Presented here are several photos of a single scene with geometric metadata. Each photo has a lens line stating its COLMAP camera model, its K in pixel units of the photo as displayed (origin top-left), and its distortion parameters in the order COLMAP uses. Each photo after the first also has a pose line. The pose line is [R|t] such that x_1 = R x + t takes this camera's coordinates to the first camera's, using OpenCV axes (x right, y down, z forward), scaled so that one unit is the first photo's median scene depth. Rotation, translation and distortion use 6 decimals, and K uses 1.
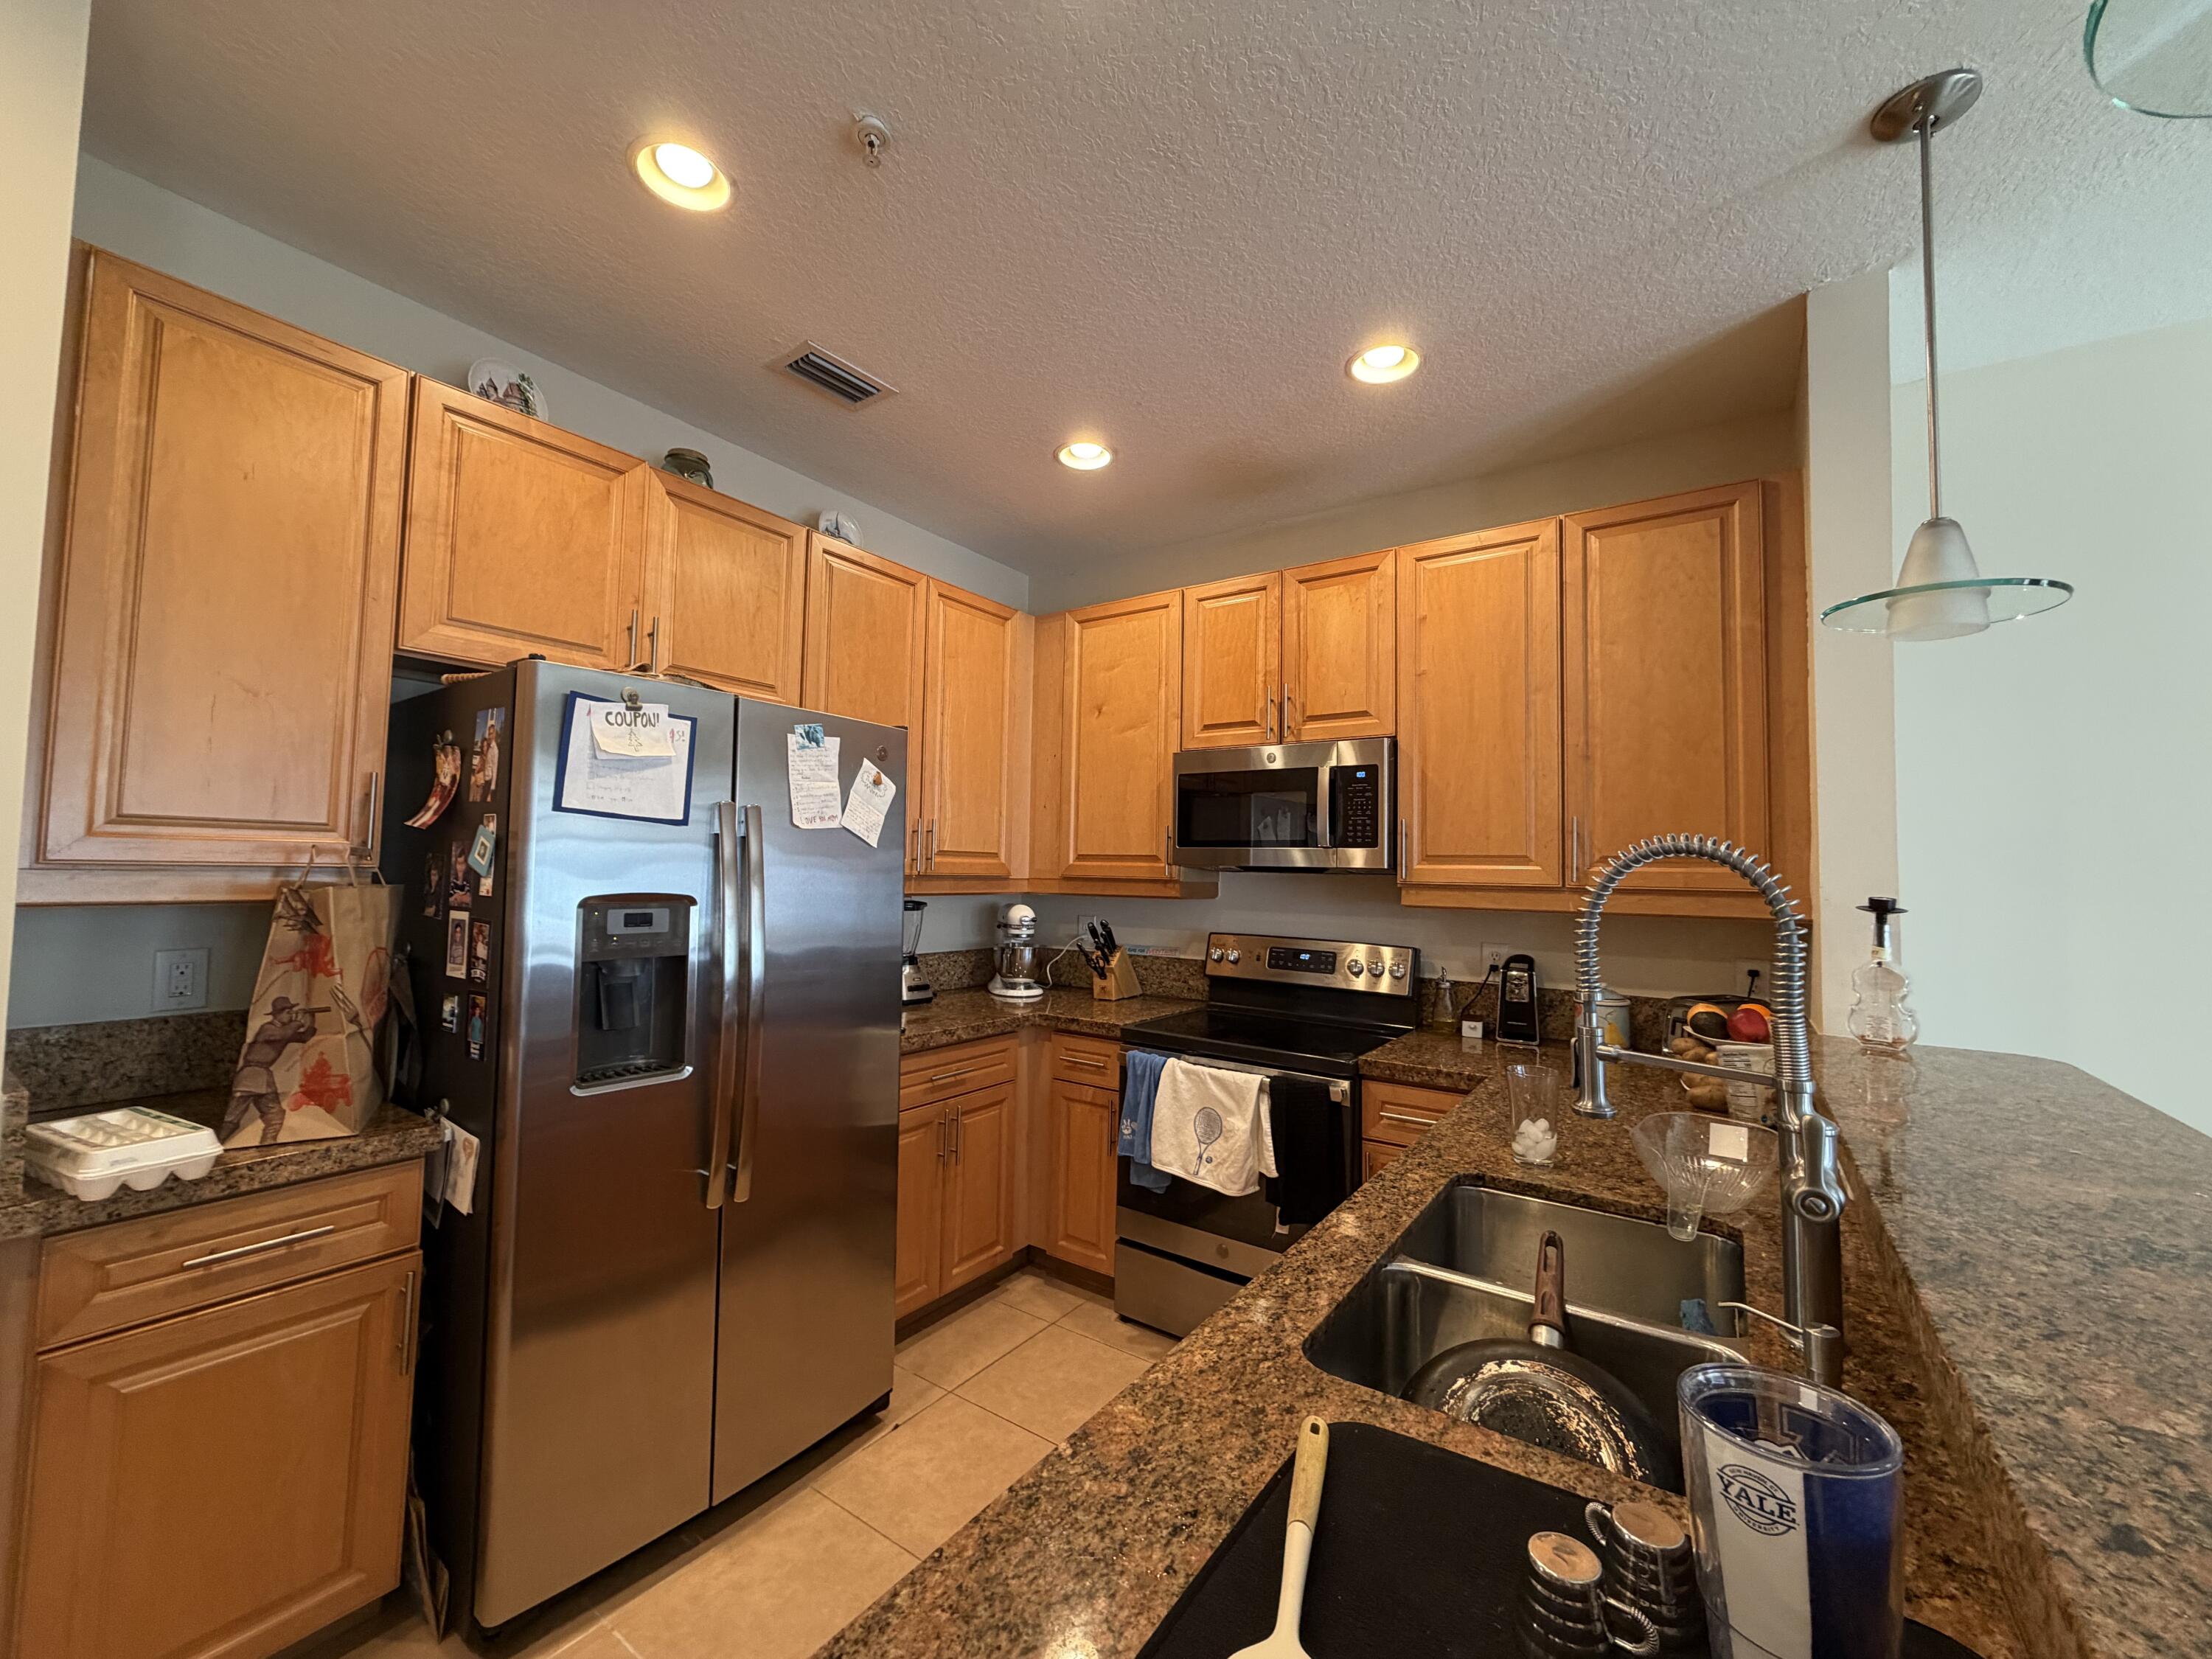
lens RADIAL K [[881.6, 0, 1108.2], [0, 881.6, 824.6], [0, 0, 1]] dist [-0.000804, 0.000083]
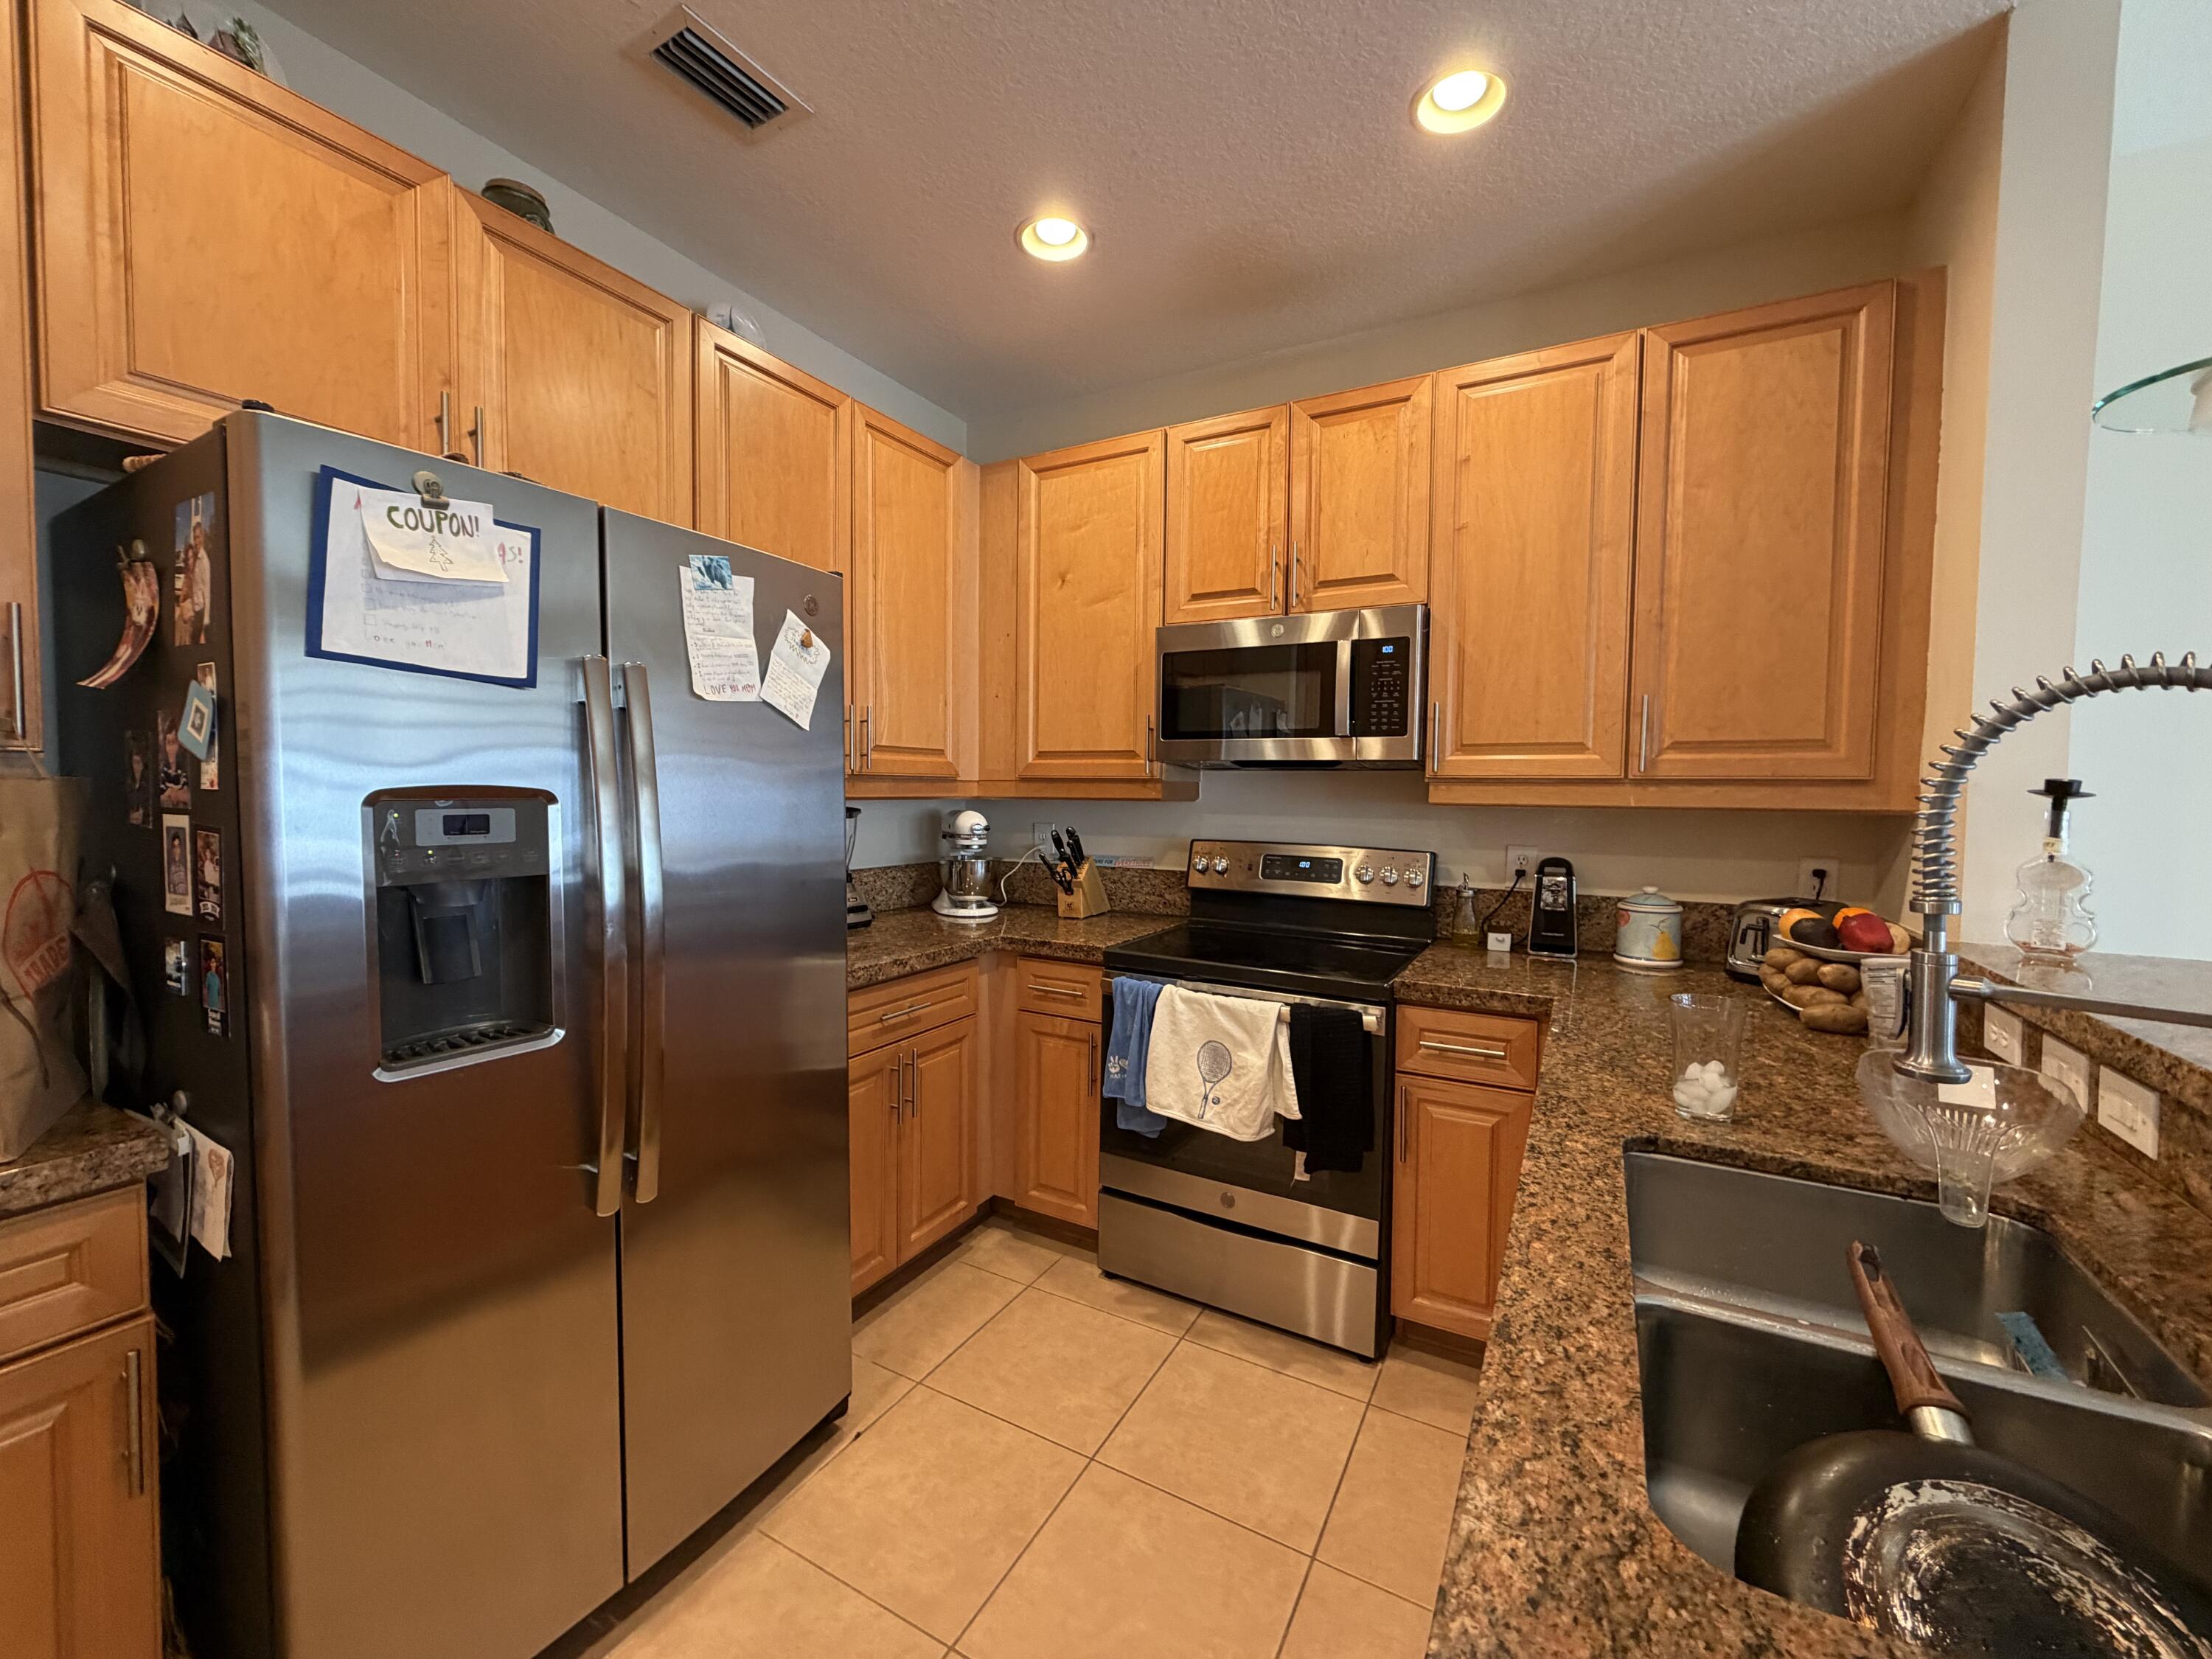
lens RADIAL K [[881.6, 0, 1106.0], [0, 881.6, 822.8], [0, 0, 1]] dist [-0.000804, 0.000083]
pose [[0.995078, -0.013094, 0.098223, -0.100556], [0.003743, 0.995491, 0.094786, 0.041300], [-0.099021, -0.093952, 0.990640, 0.258509]]
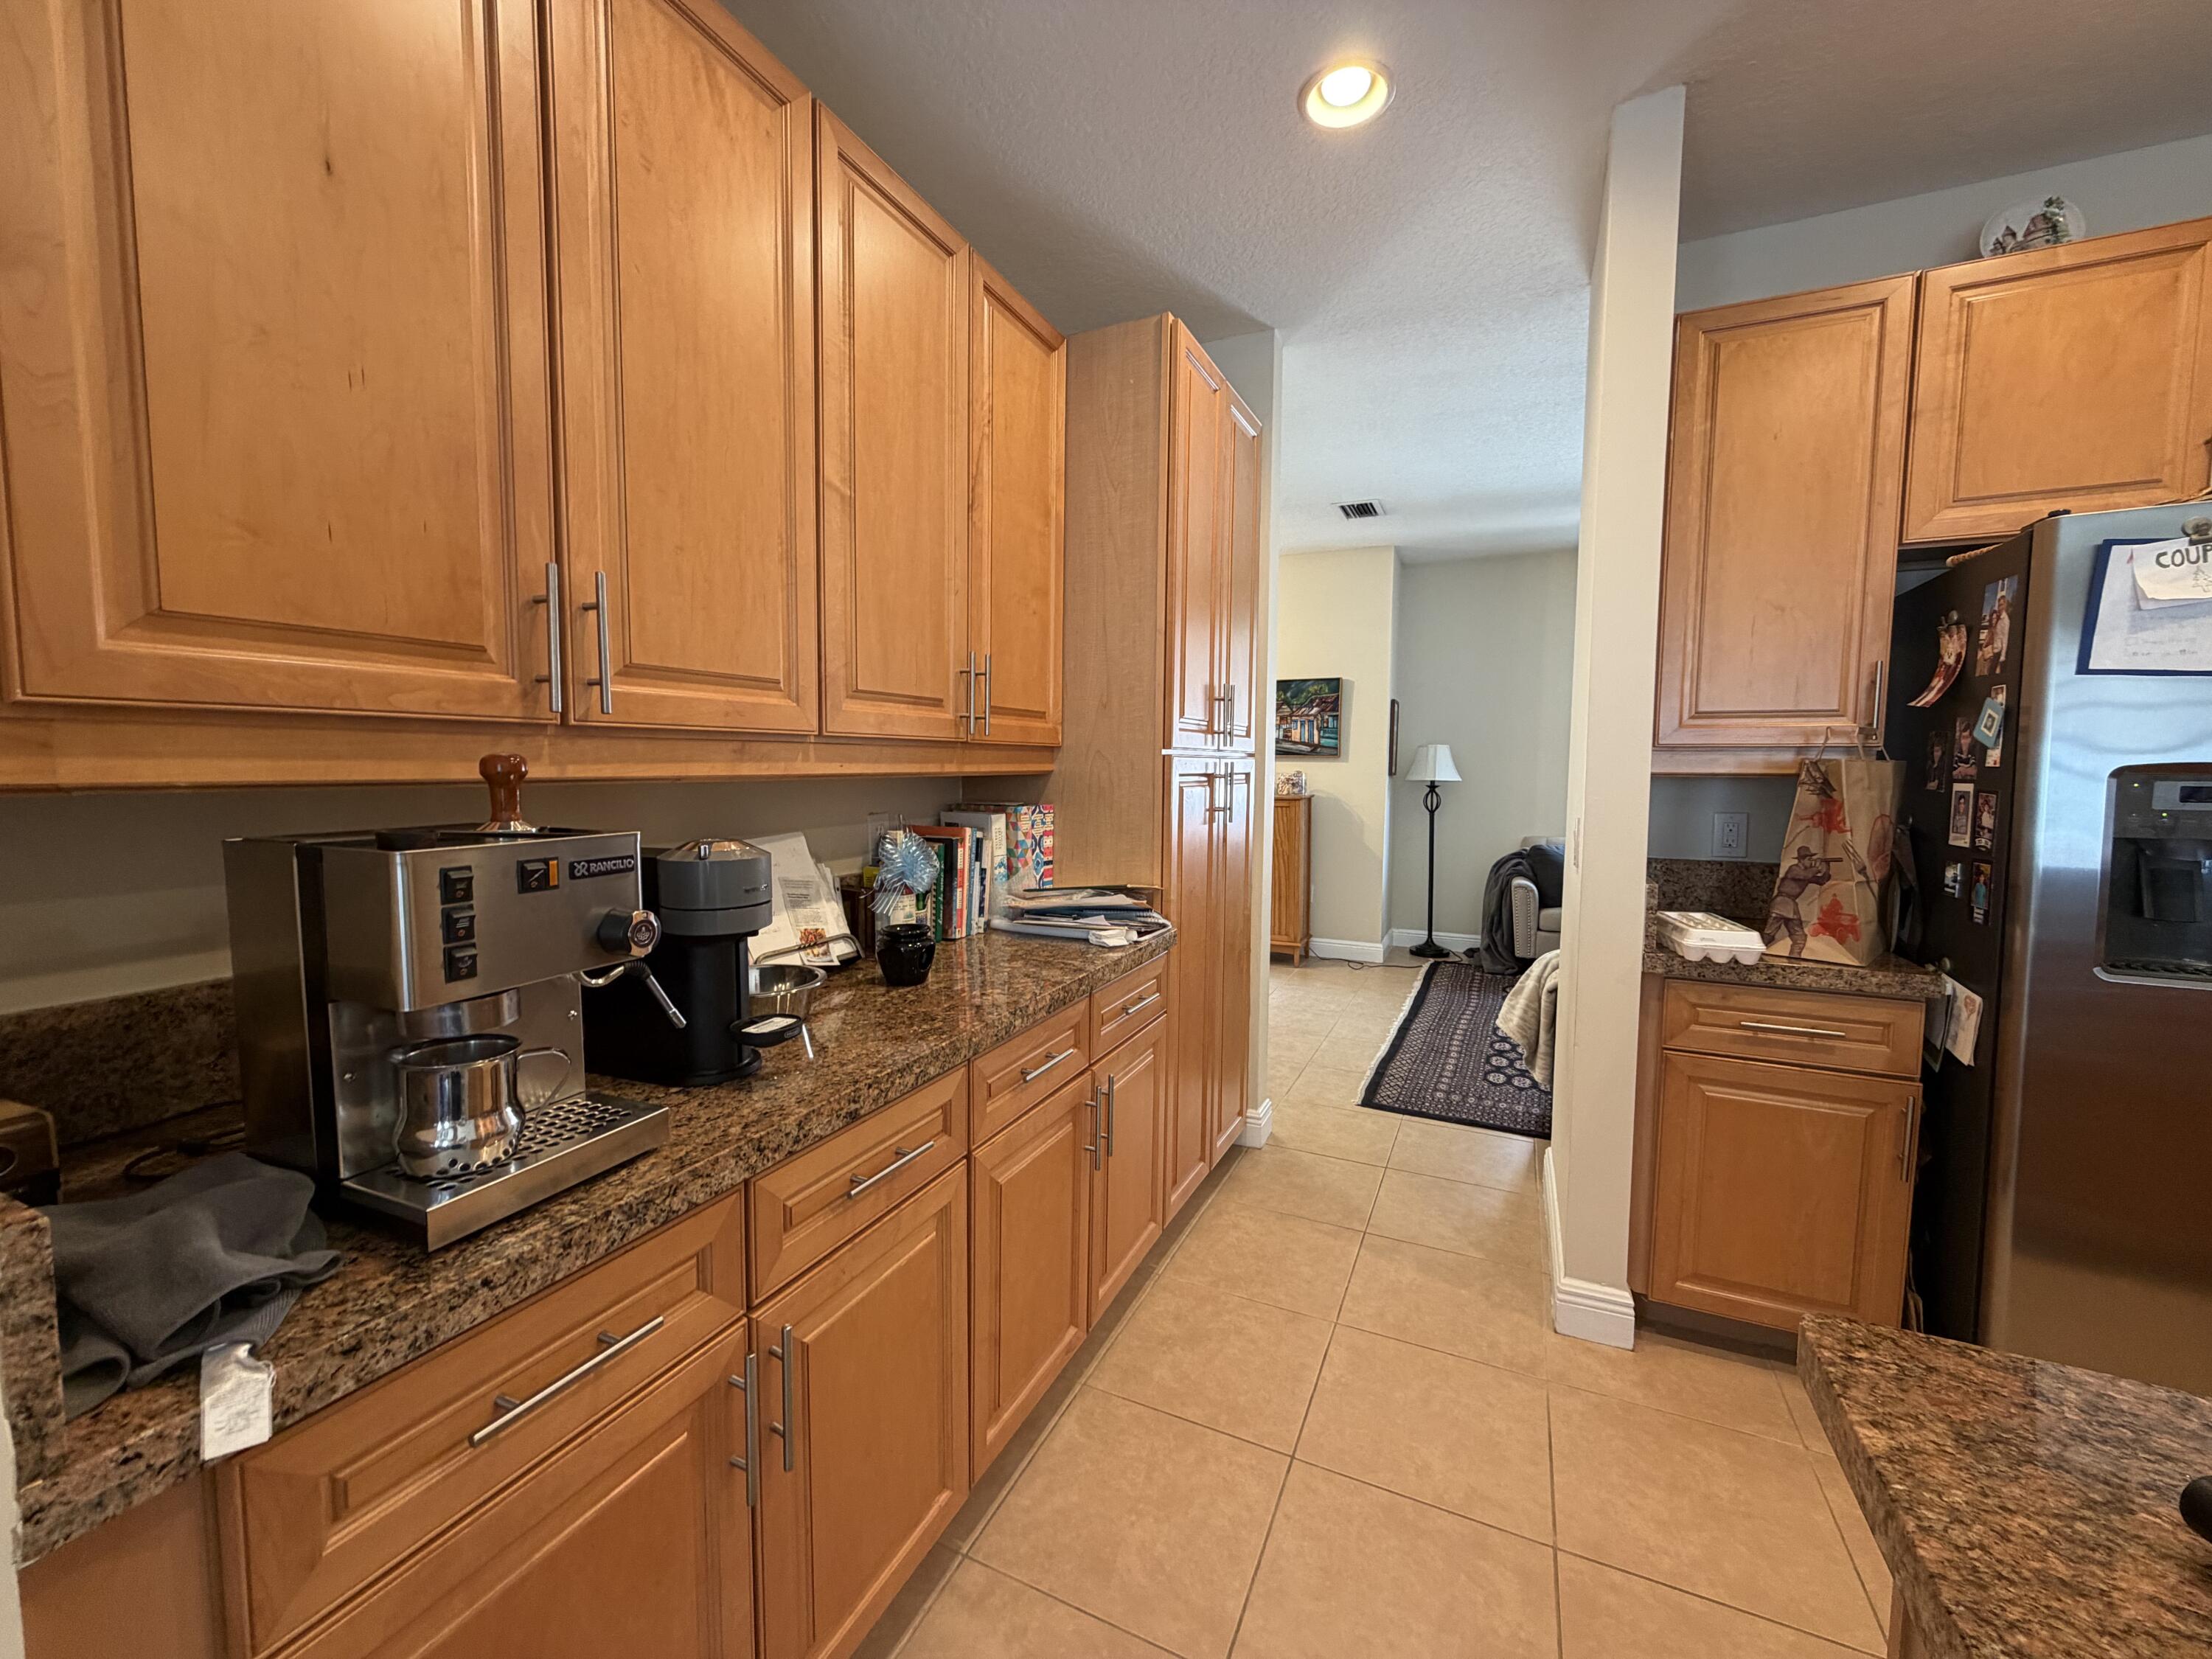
lens RADIAL K [[881.6, 0, 1095.0], [0, 881.6, 828.3], [0, 0, 1]] dist [-0.000804, 0.000083]
pose [[0.160013, 0.052182, -0.985735, 0.122028], [0.047180, 0.997056, 0.060440, 0.036982], [0.985987, -0.056178, 0.157080, -0.169112]]
